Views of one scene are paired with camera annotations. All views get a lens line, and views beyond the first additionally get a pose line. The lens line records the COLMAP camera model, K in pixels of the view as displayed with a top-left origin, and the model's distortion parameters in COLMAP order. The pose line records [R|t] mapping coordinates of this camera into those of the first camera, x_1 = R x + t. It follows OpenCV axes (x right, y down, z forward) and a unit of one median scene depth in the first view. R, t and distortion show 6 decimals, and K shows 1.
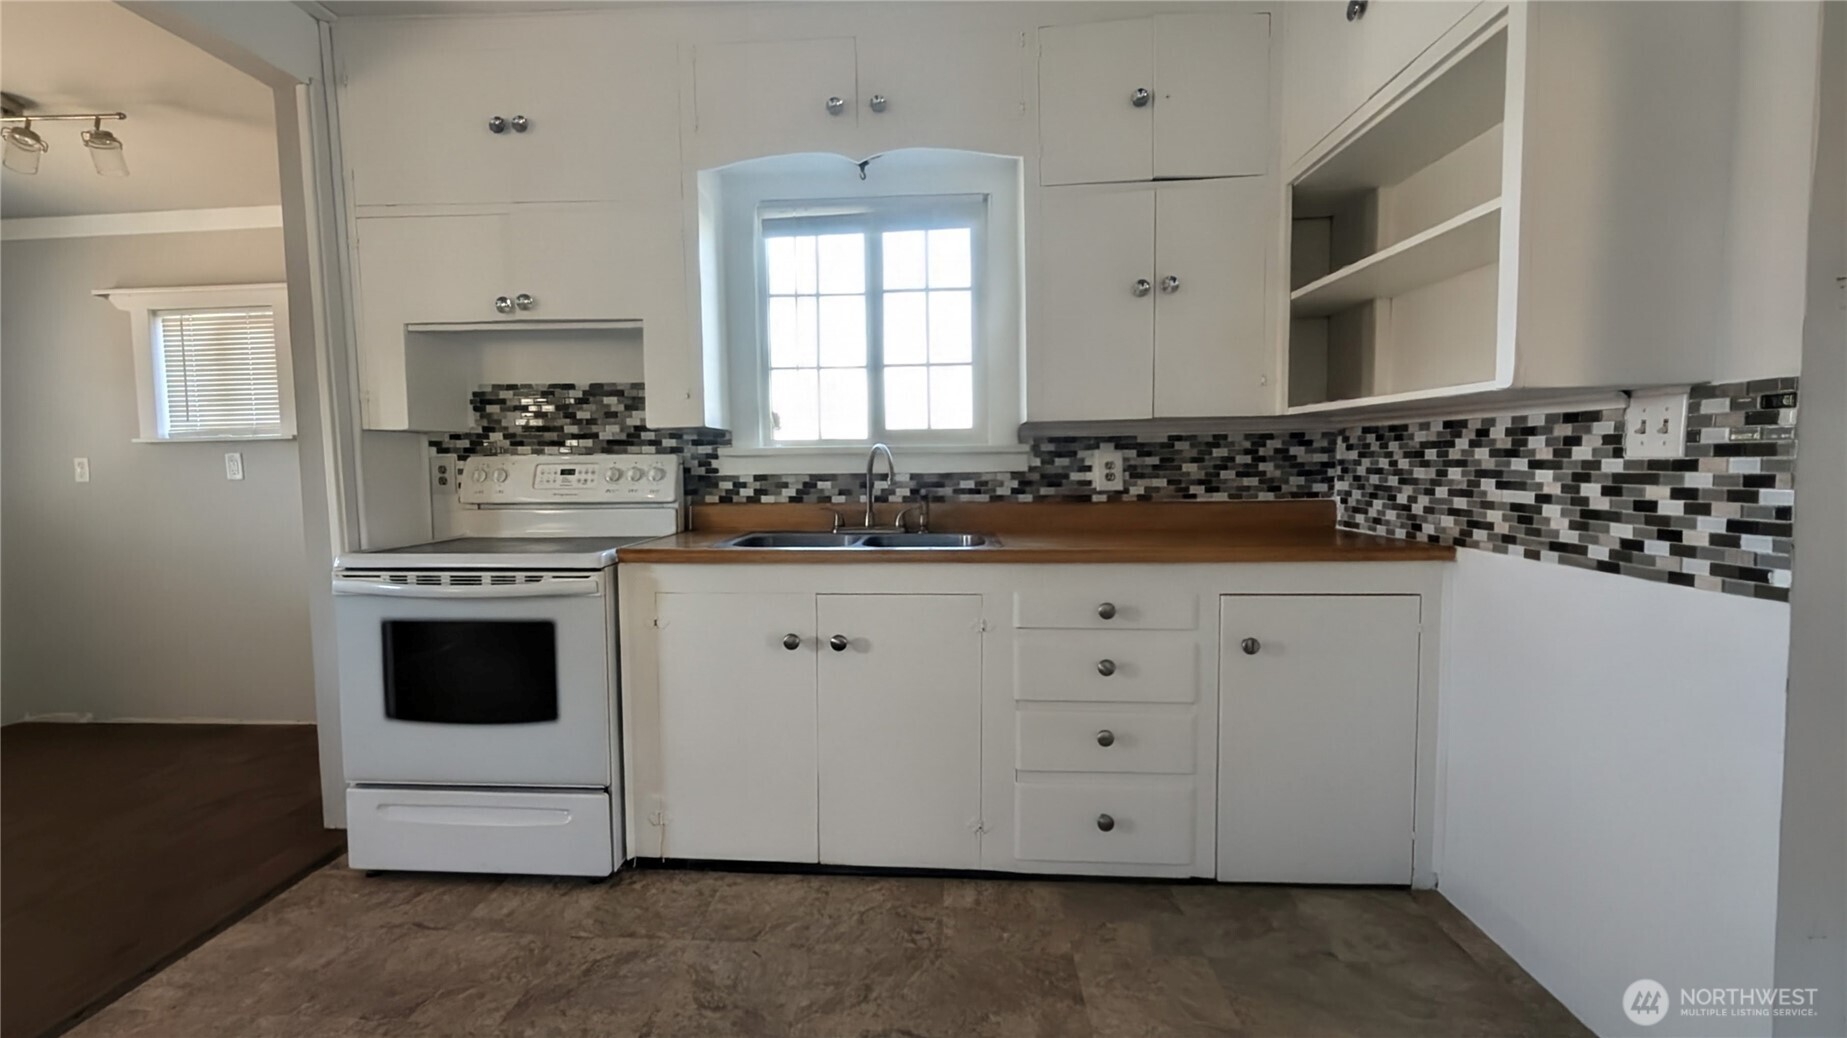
lens RADIAL K [[779.7, 0, 924.9], [0, 779.7, 509.7], [0, 0, 1]] dist [-0.000206, -0.000245]
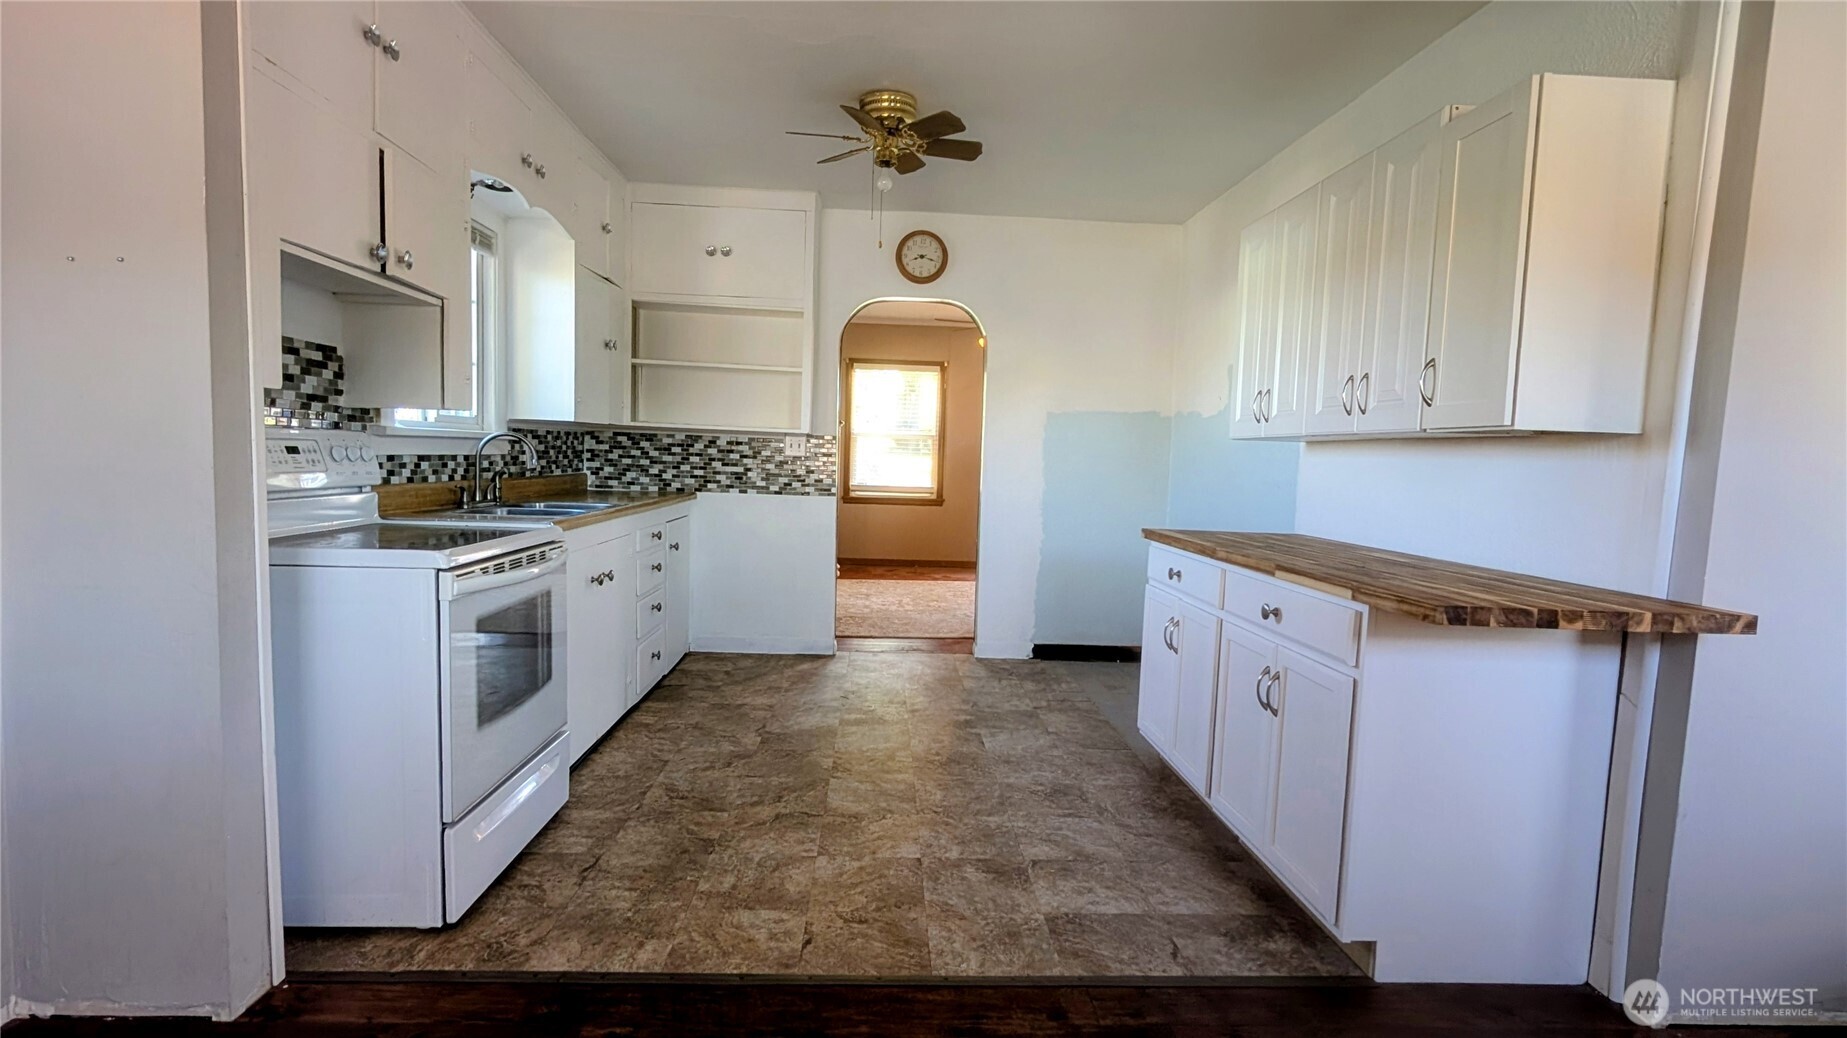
lens RADIAL K [[779.7, 0, 924.9], [0, 779.7, 509.7], [0, 0, 1]] dist [-0.000206, -0.000245]
pose [[-0.091178, -0.061031, 0.993963, -1.682910], [0.028394, 0.997555, 0.063856, -0.027333], [-0.995430, 0.034045, -0.089222, 0.582741]]
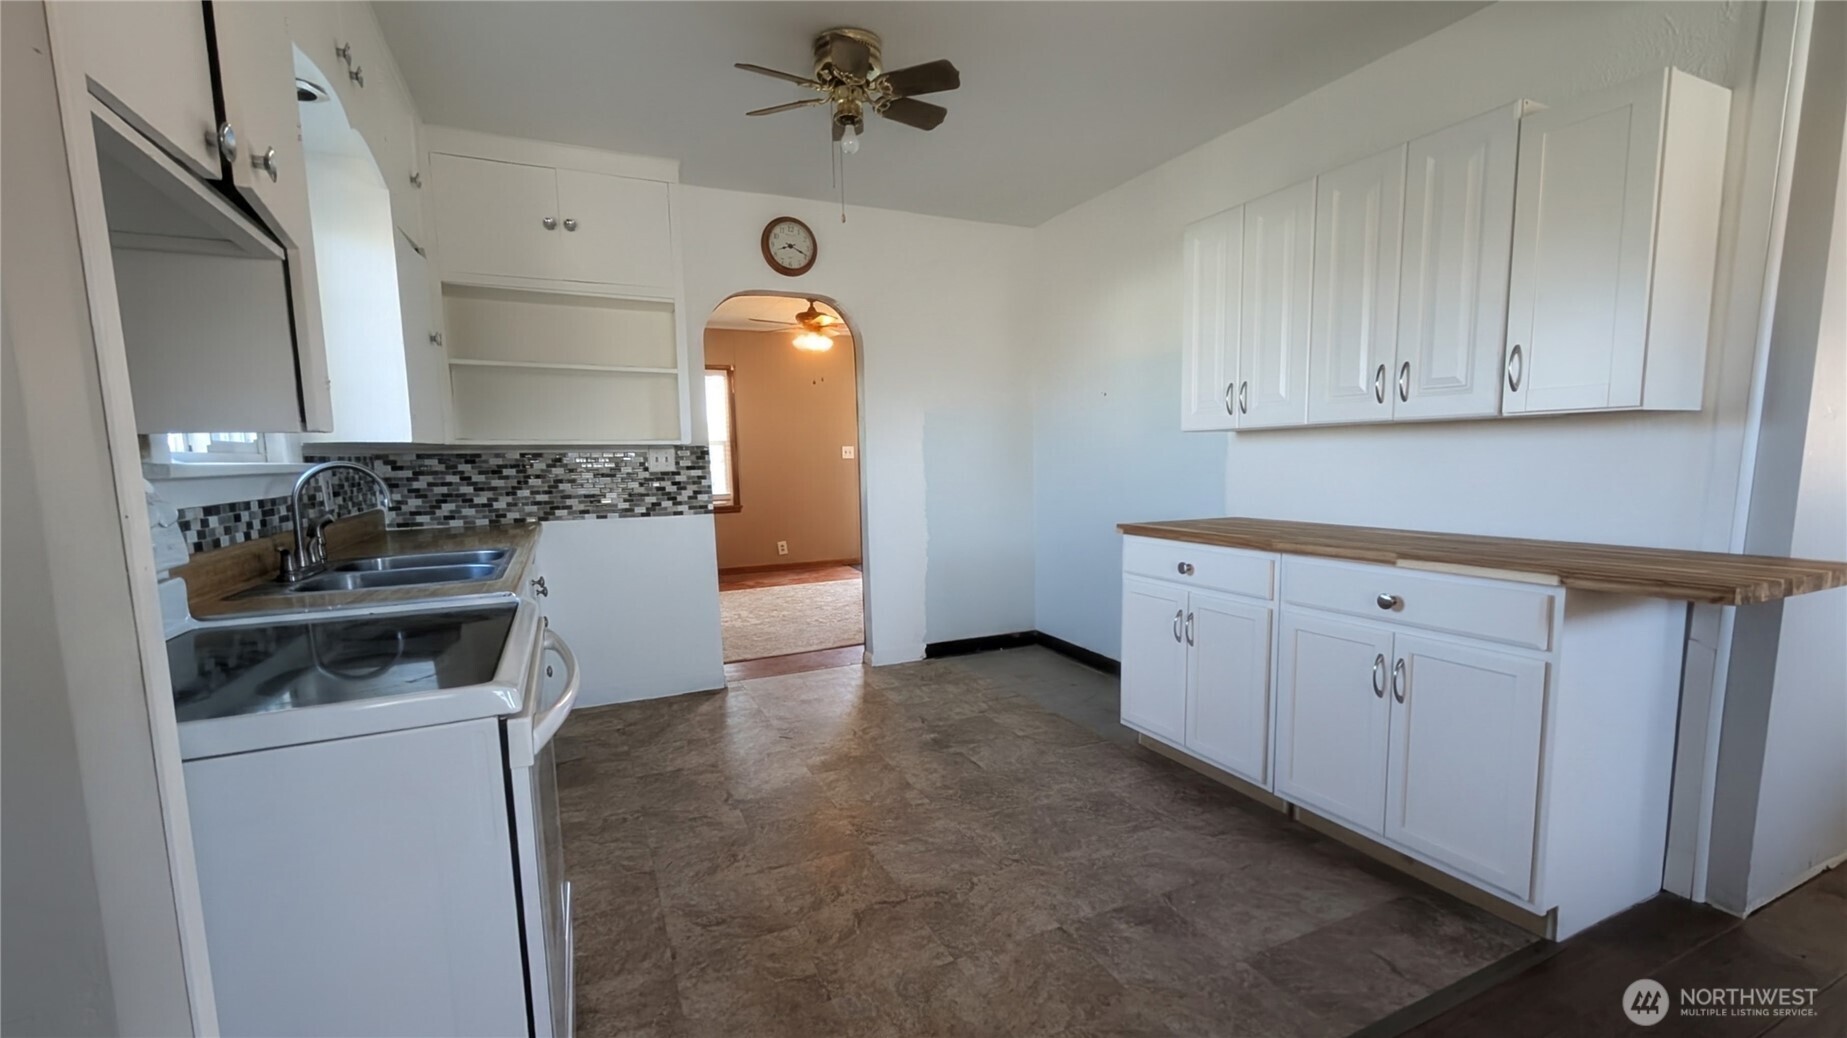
lens RADIAL K [[711.4, 0, 912.7], [0, 711.4, 534.6], [0, 0, 1]] dist [0.000314, -0.000200]
pose [[-0.439530, -0.078974, 0.894749, -1.277048], [0.078227, 0.988977, 0.125718, -0.069021], [-0.894815, 0.125251, -0.428508, 0.992291]]
